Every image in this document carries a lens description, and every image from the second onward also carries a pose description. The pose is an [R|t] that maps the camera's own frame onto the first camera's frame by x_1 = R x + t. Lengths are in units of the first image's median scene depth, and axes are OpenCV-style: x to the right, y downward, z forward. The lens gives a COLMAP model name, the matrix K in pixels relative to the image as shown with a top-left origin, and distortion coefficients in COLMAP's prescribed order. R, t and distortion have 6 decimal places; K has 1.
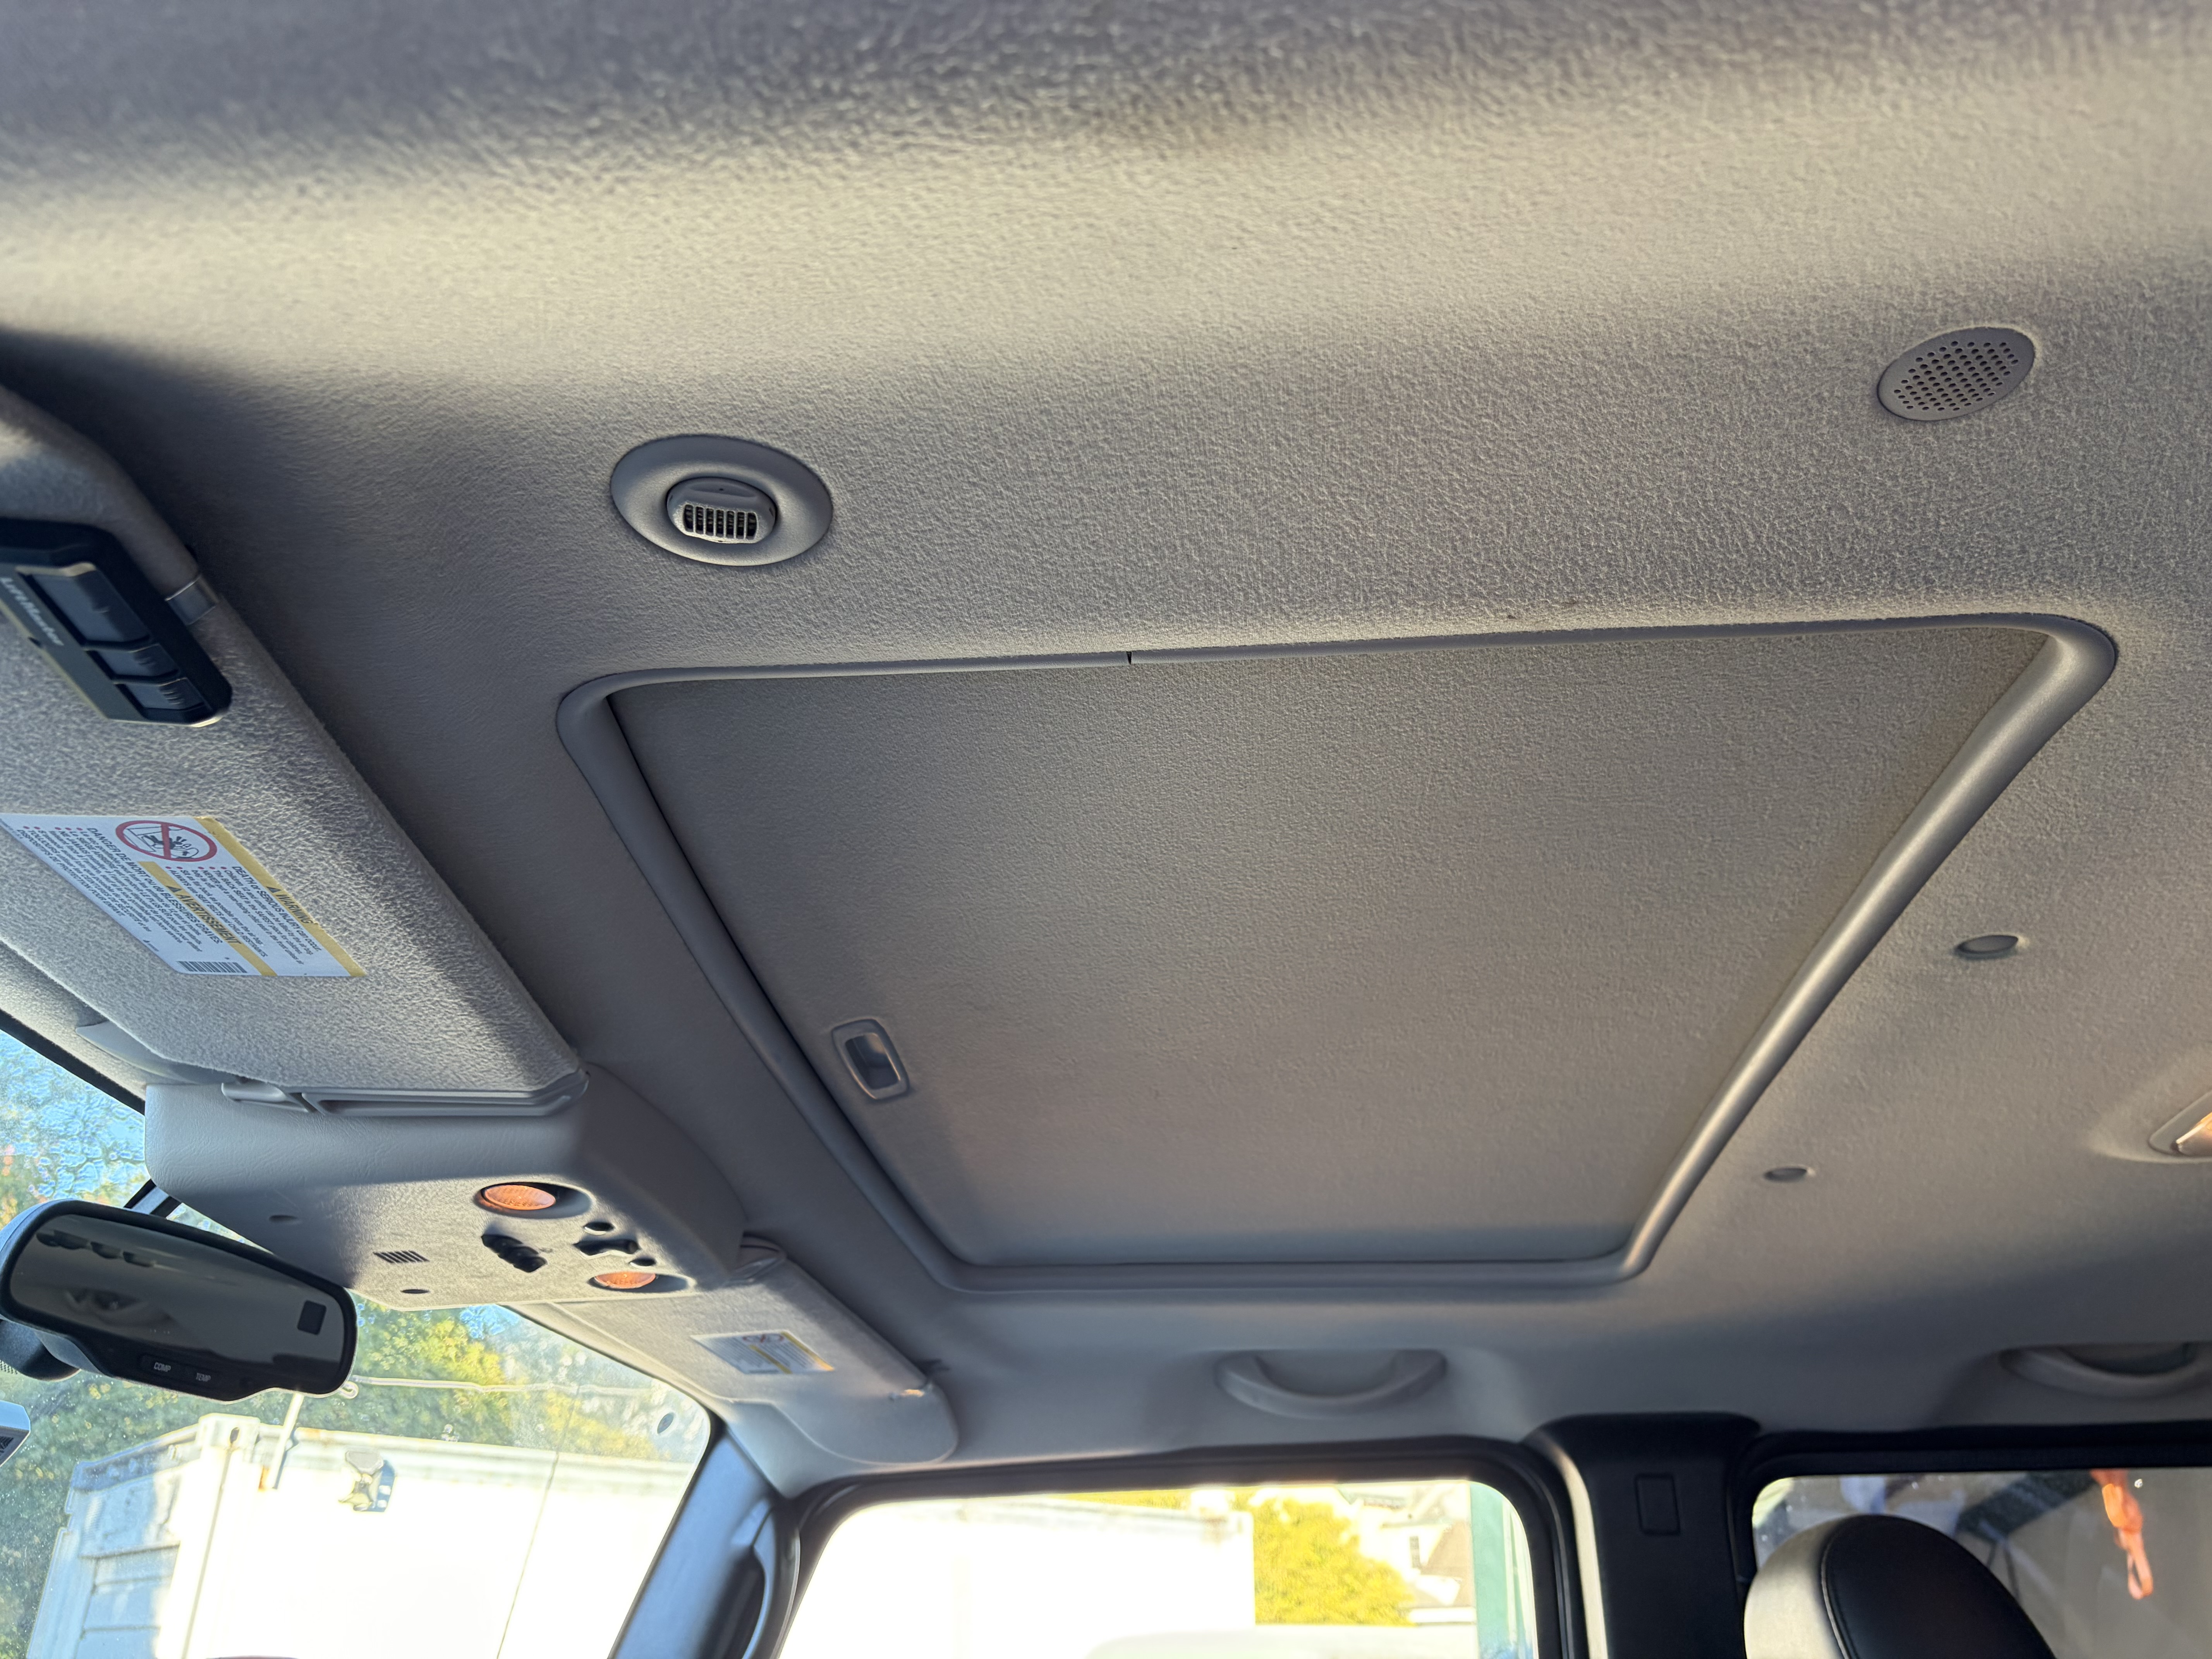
lens RADIAL K [[1663.8, 0, 1118.4], [0, 1663.8, 834.9], [0, 0, 1]] dist [0.044419, -0.058094]
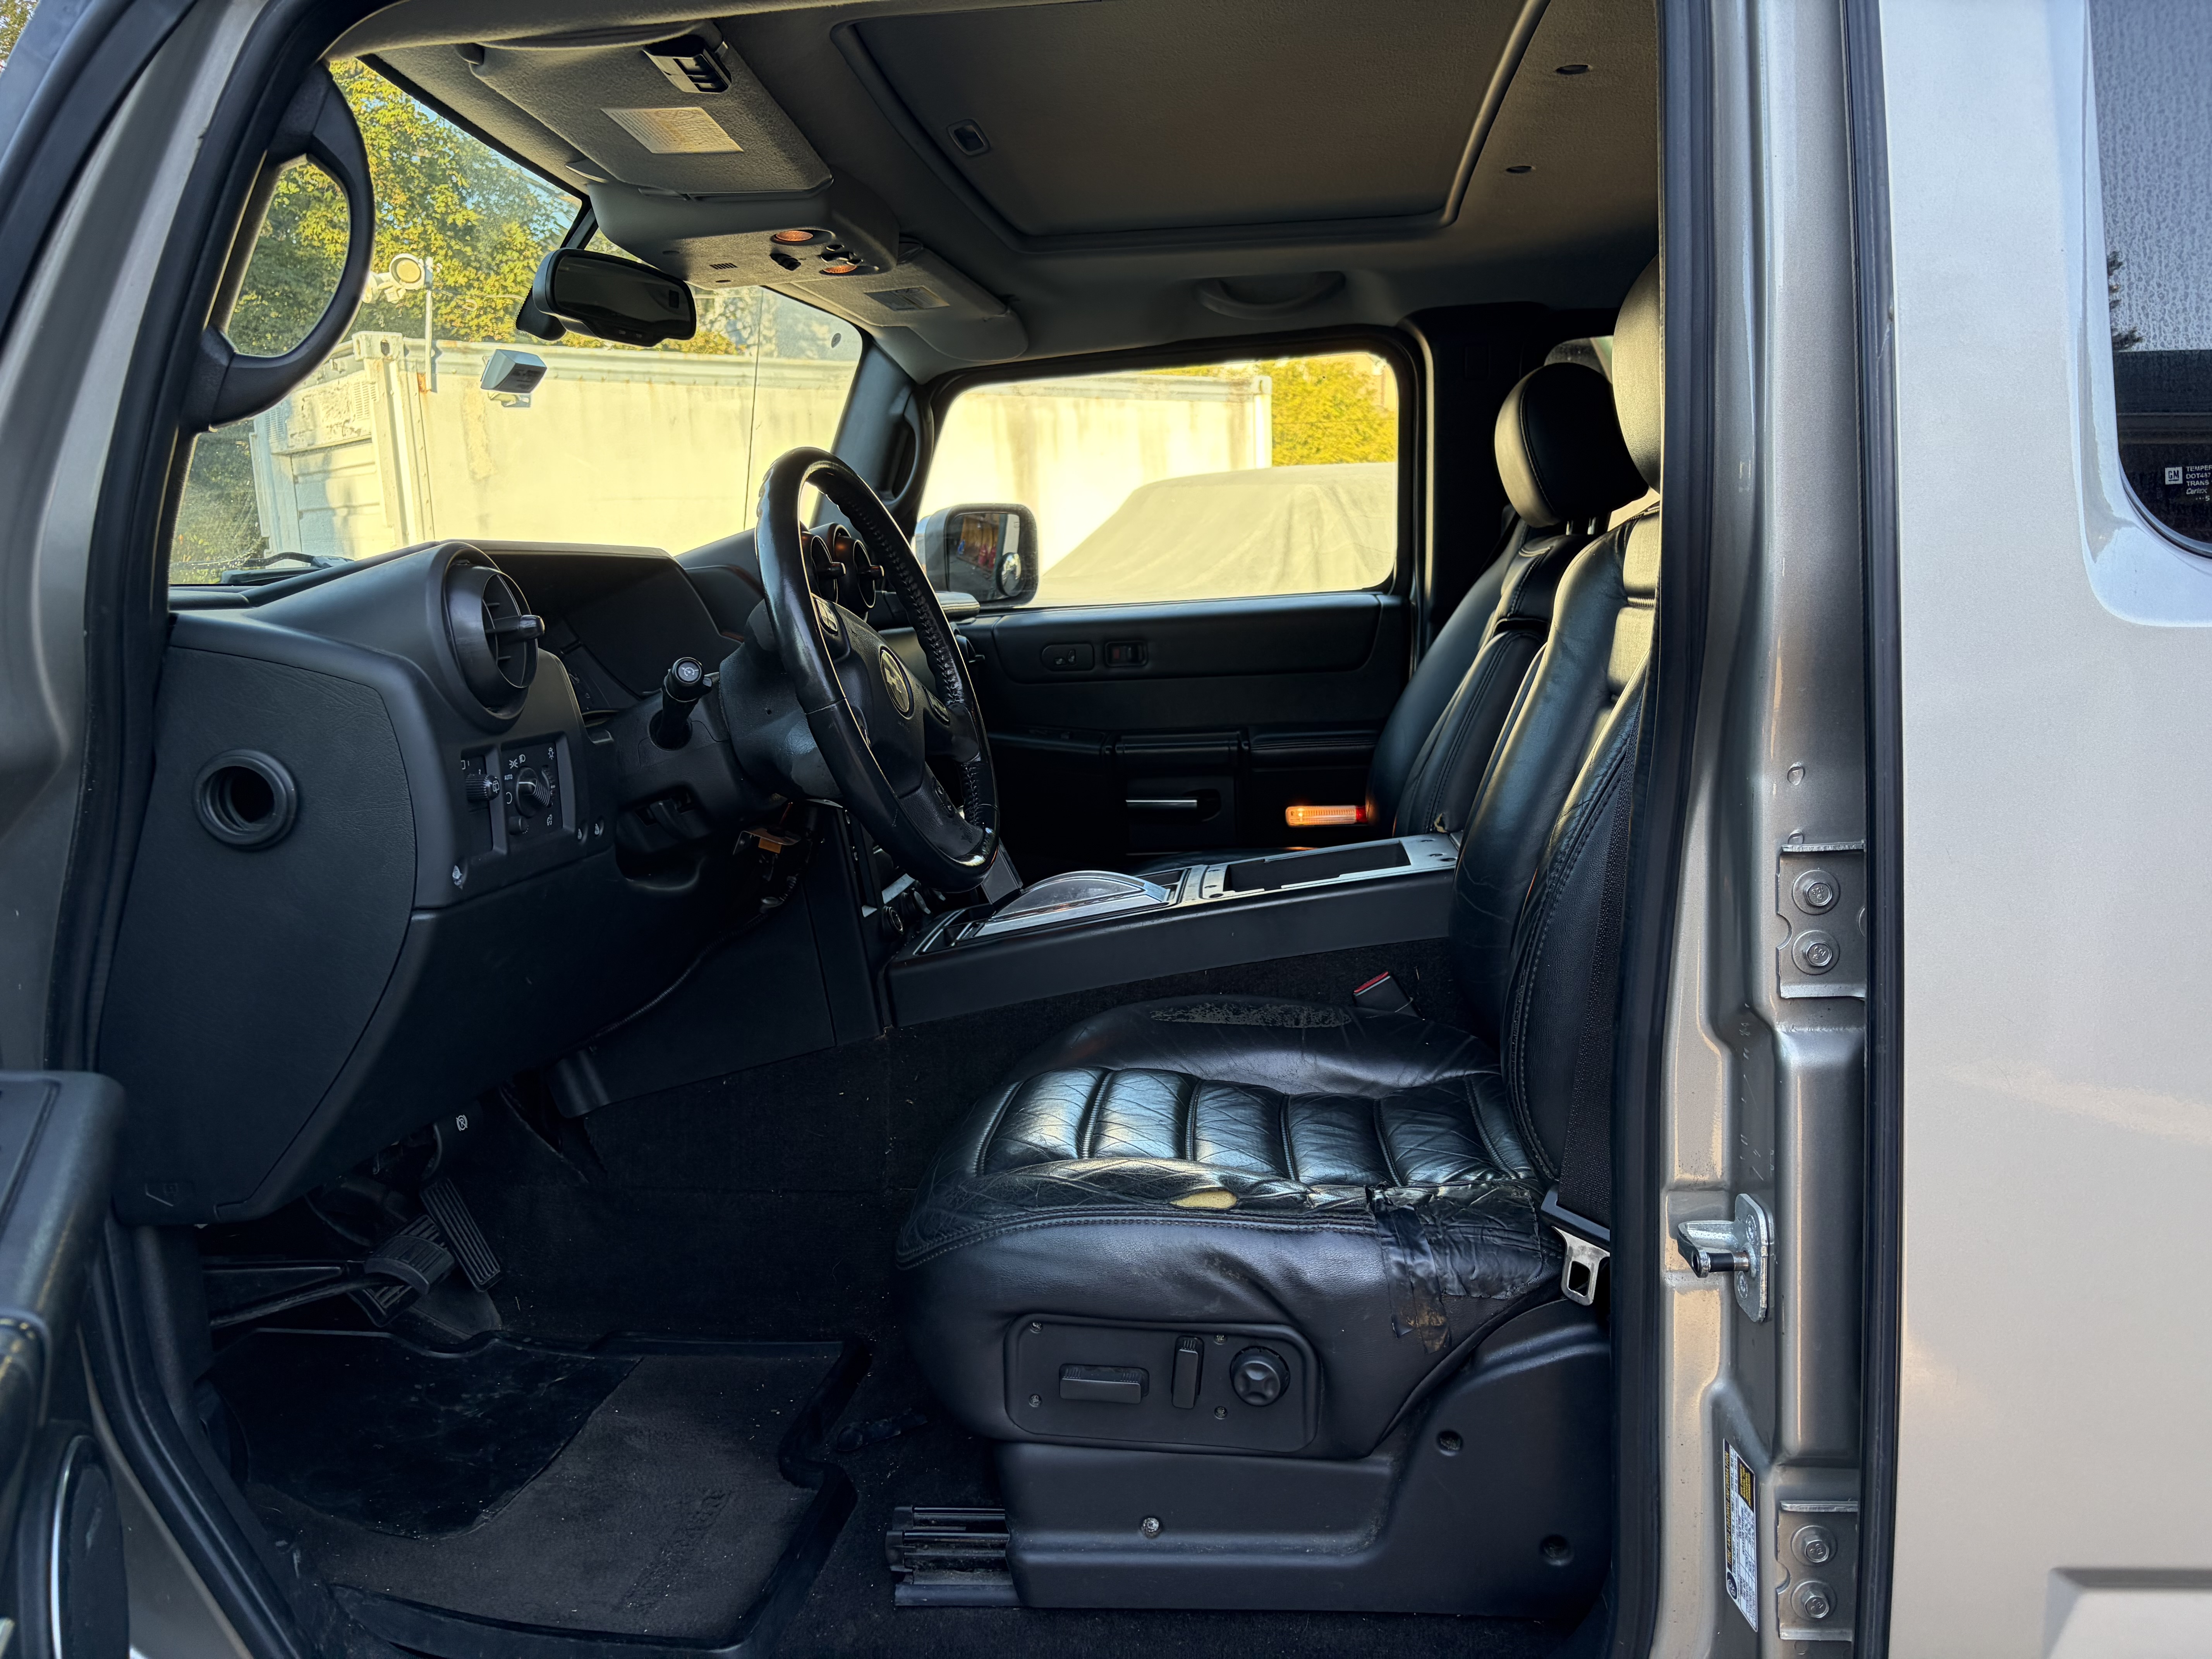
lens RADIAL K [[1663.8, 0, 1119.5], [0, 1663.8, 837.5], [0, 0, 1]] dist [0.044419, -0.058094]
pose [[0.998770, -0.035797, -0.034313, 0.024376], [0.049273, 0.794174, 0.605690, -0.202212], [0.005569, -0.606635, 0.794961, -0.494422]]
